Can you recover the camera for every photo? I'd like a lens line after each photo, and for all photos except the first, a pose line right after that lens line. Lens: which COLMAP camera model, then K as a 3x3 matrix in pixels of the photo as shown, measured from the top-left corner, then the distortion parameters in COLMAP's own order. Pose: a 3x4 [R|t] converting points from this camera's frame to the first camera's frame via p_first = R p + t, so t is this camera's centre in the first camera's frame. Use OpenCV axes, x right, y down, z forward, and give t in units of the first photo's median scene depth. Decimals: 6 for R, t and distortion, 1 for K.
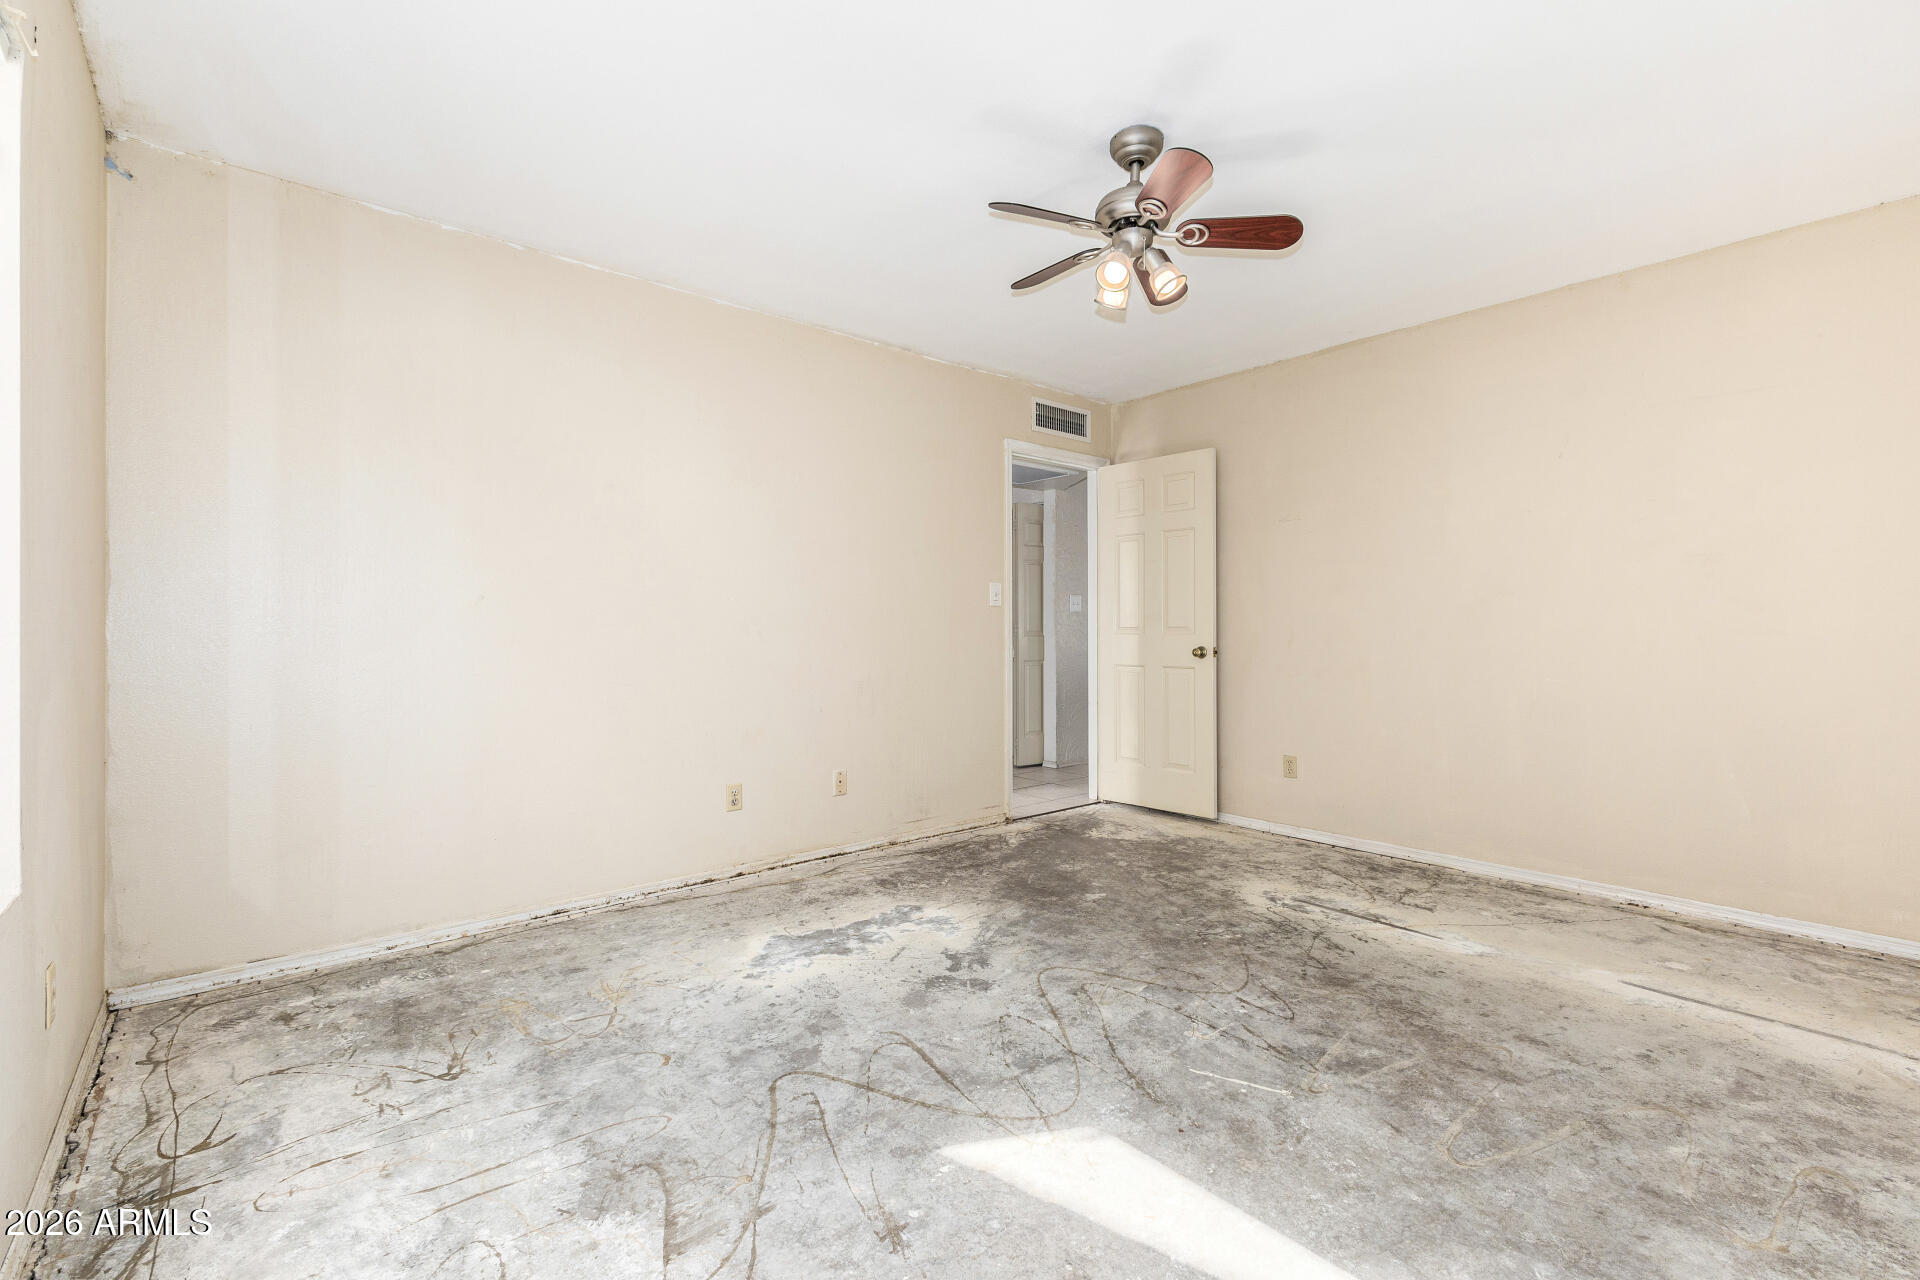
lens RADIAL K [[834.7, 0, 958.8], [0, 834.7, 631.7], [0, 0, 1]] dist [0.015684, -0.000749]
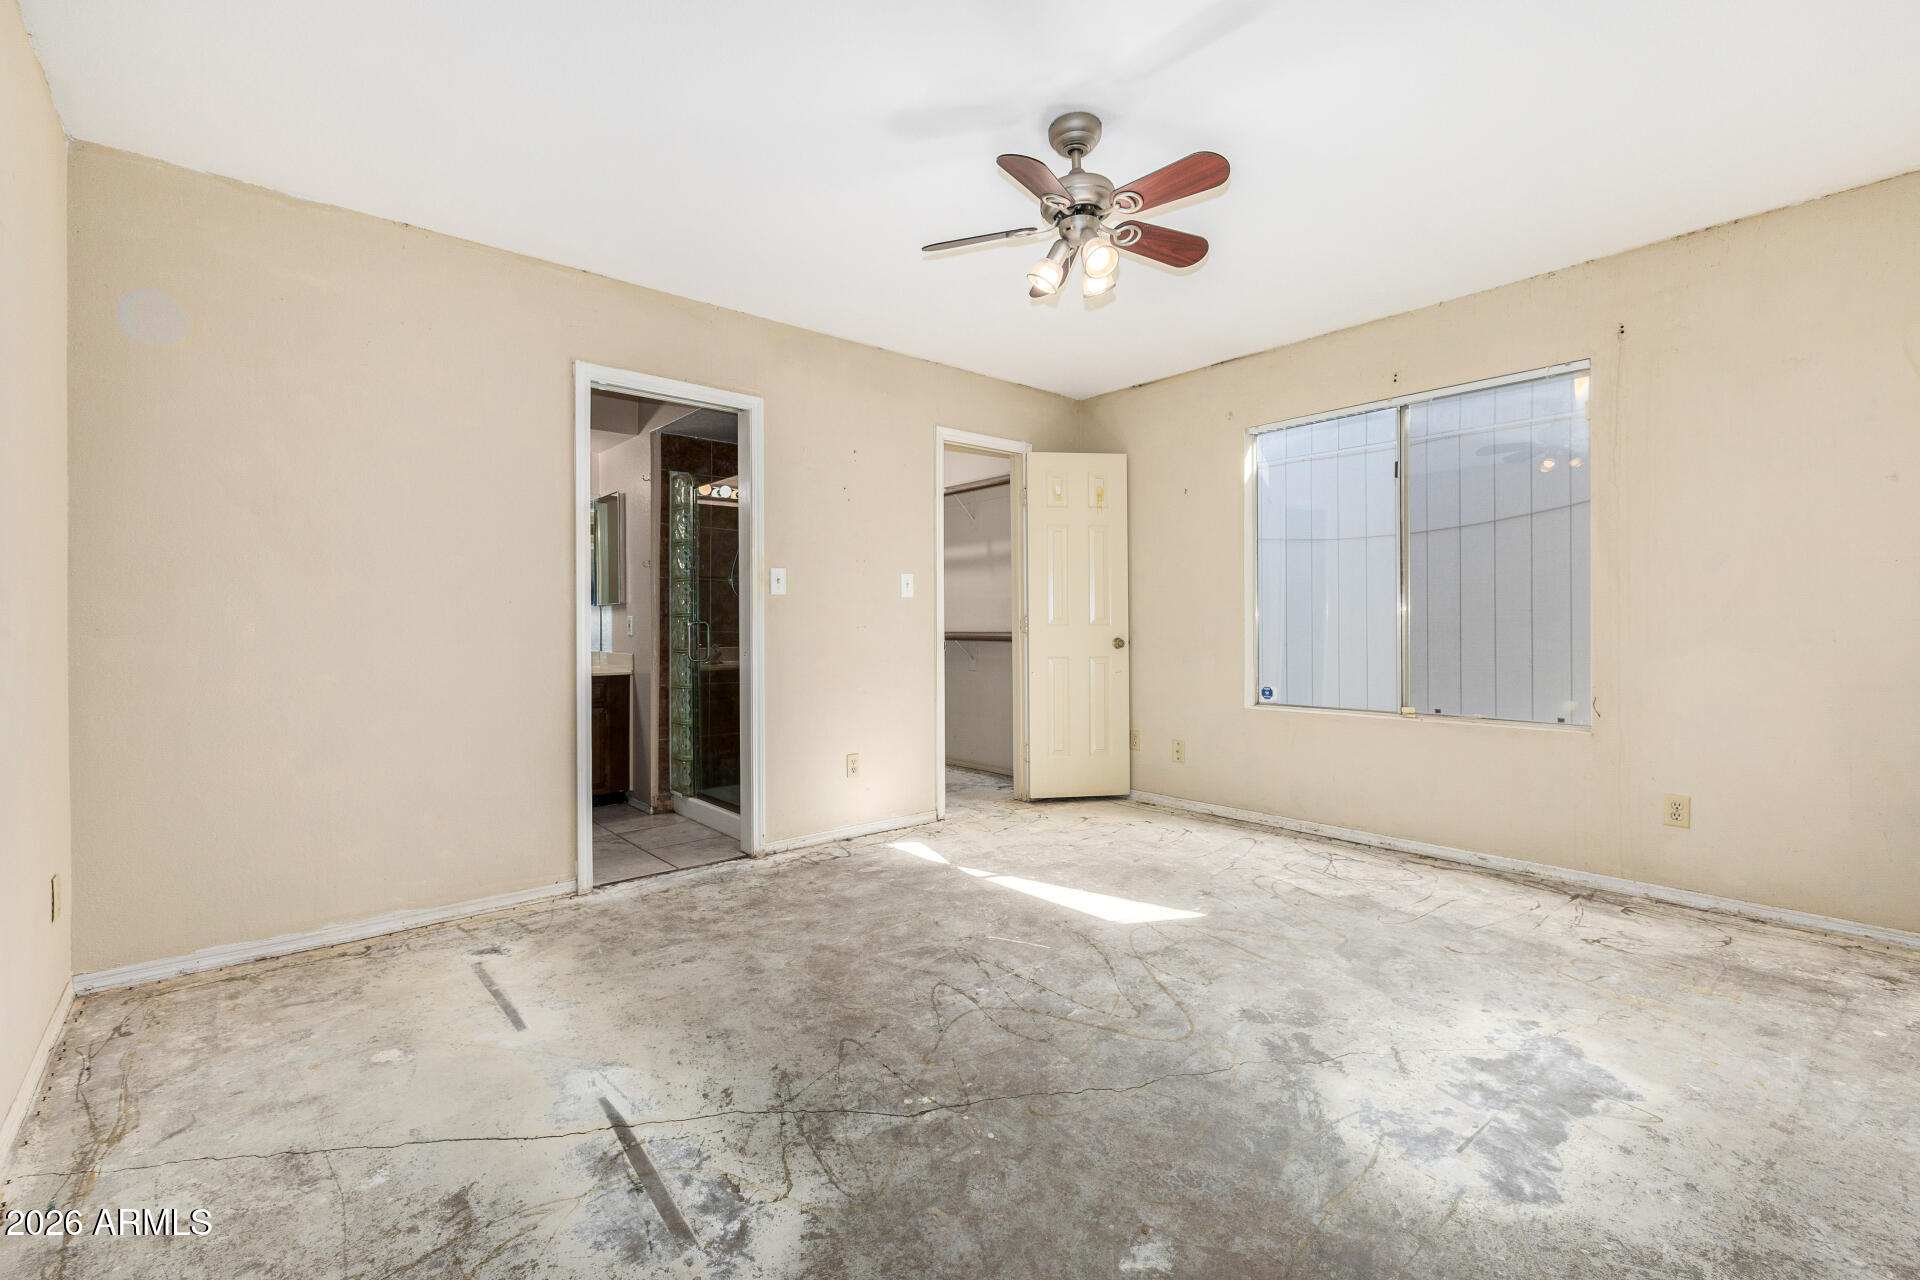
lens RADIAL K [[834.7, 0, 960.0], [0, 834.7, 631.5], [0, 0, 1]] dist [0.015684, -0.000749]
pose [[-0.999957, 0.008536, -0.003488, 0.330663], [0.008494, 0.999892, 0.012028, -0.001831], [0.003590, 0.011998, -0.999922, 1.842464]]
